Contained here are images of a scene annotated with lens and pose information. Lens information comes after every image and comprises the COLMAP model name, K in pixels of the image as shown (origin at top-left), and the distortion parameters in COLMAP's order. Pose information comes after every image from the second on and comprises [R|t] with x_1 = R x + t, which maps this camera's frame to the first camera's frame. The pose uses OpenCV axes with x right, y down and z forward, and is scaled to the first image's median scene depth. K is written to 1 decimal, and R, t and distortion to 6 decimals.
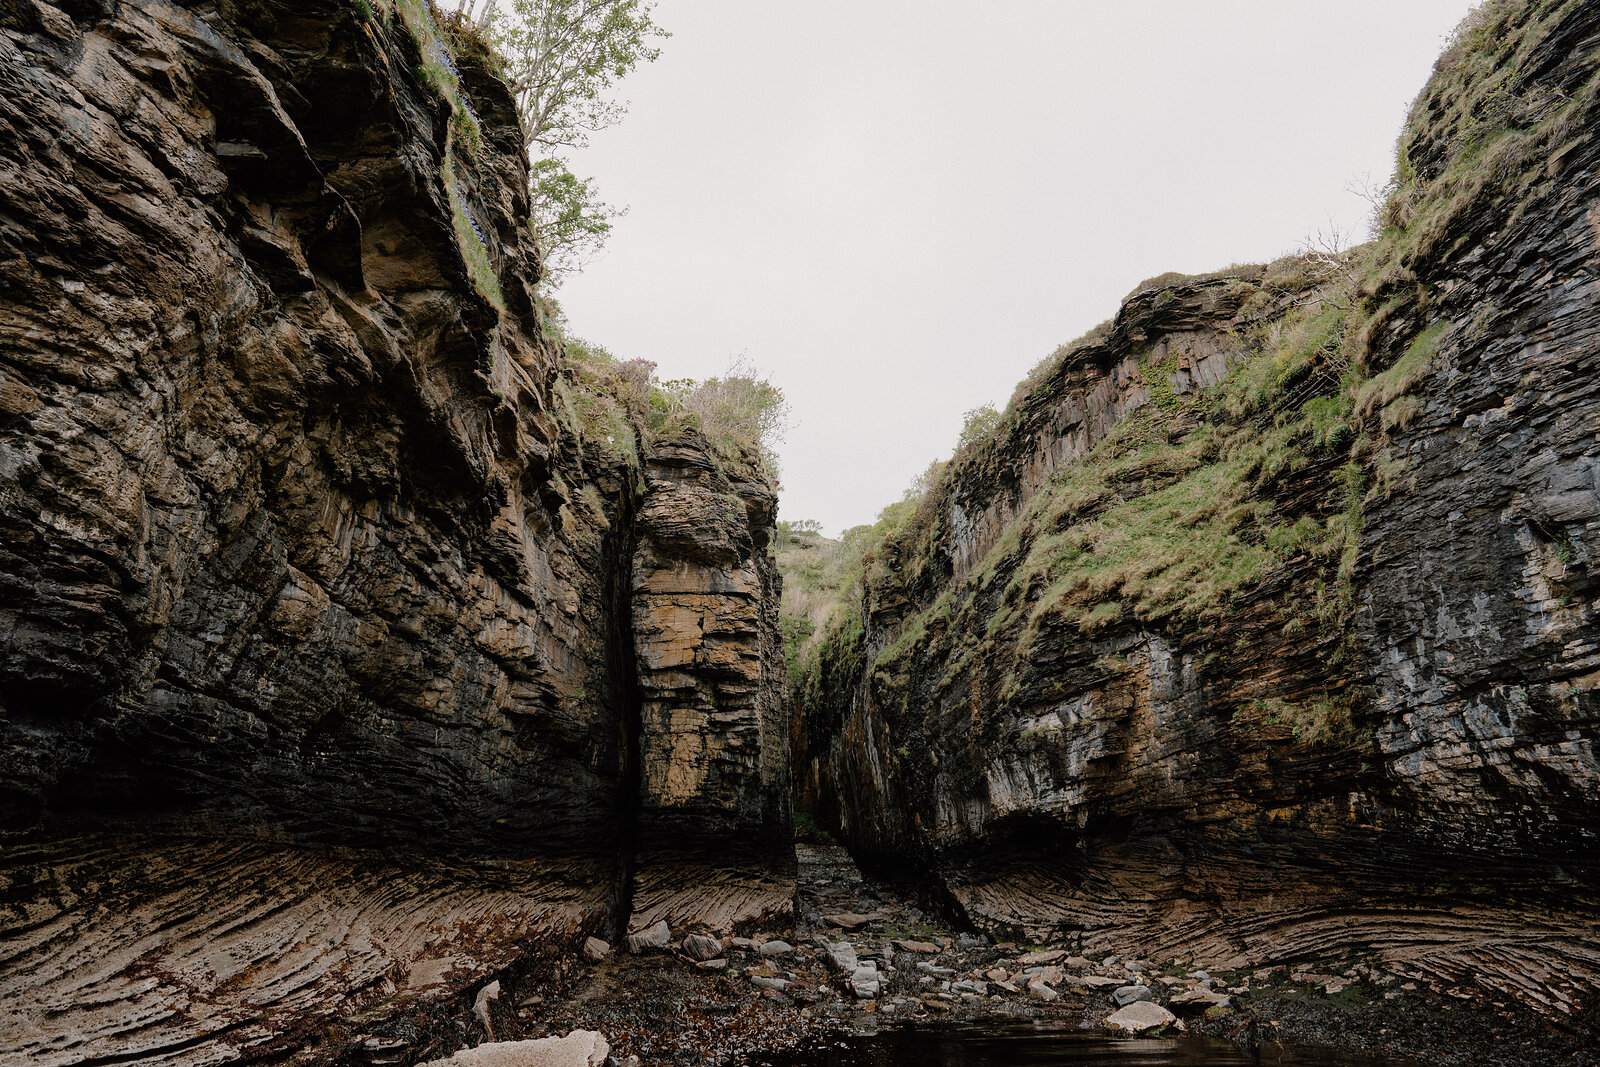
lens RADIAL K [[1043.1, 0, 800.0], [0, 1043.1, 533.5], [0, 0, 1]] dist [-0.045193, 0.055501]
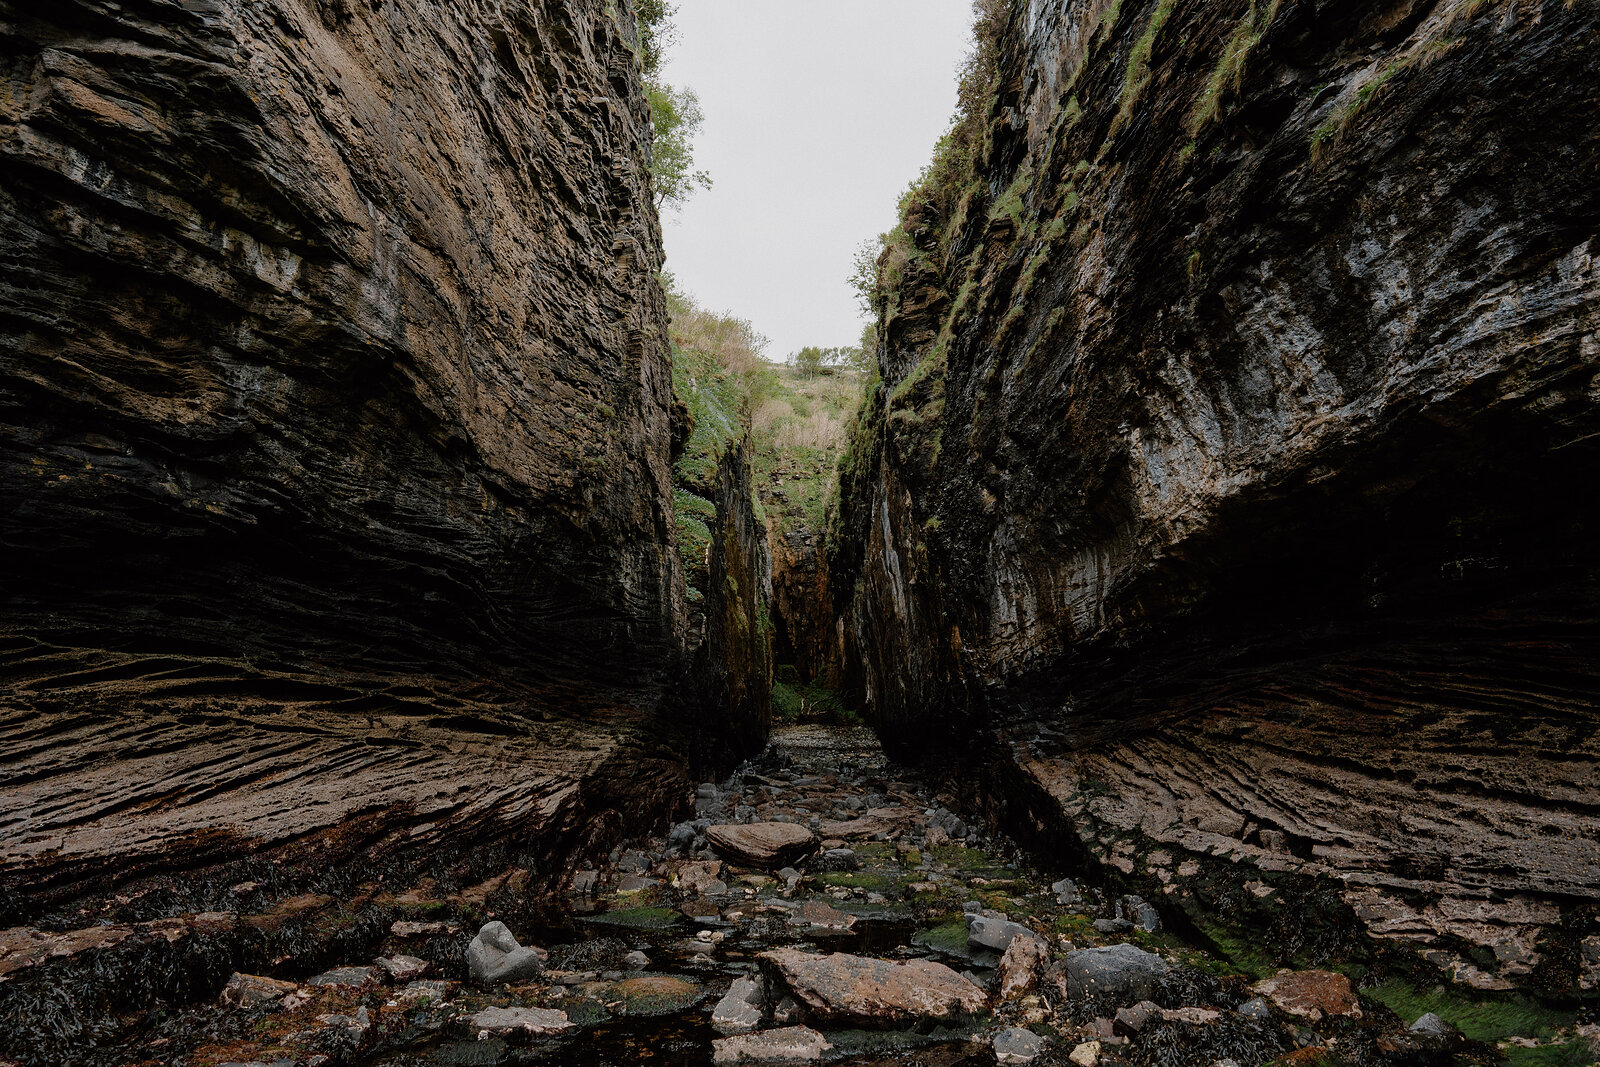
lens RADIAL K [[1043.1, 0, 800.0], [0, 1043.1, 533.5], [0, 0, 1]] dist [-0.045193, 0.055501]
pose [[0.997964, -0.008125, -0.063263, 0.082925], [0.013575, 0.996186, 0.086198, 0.212929], [0.062321, -0.086881, 0.994267, 0.587343]]
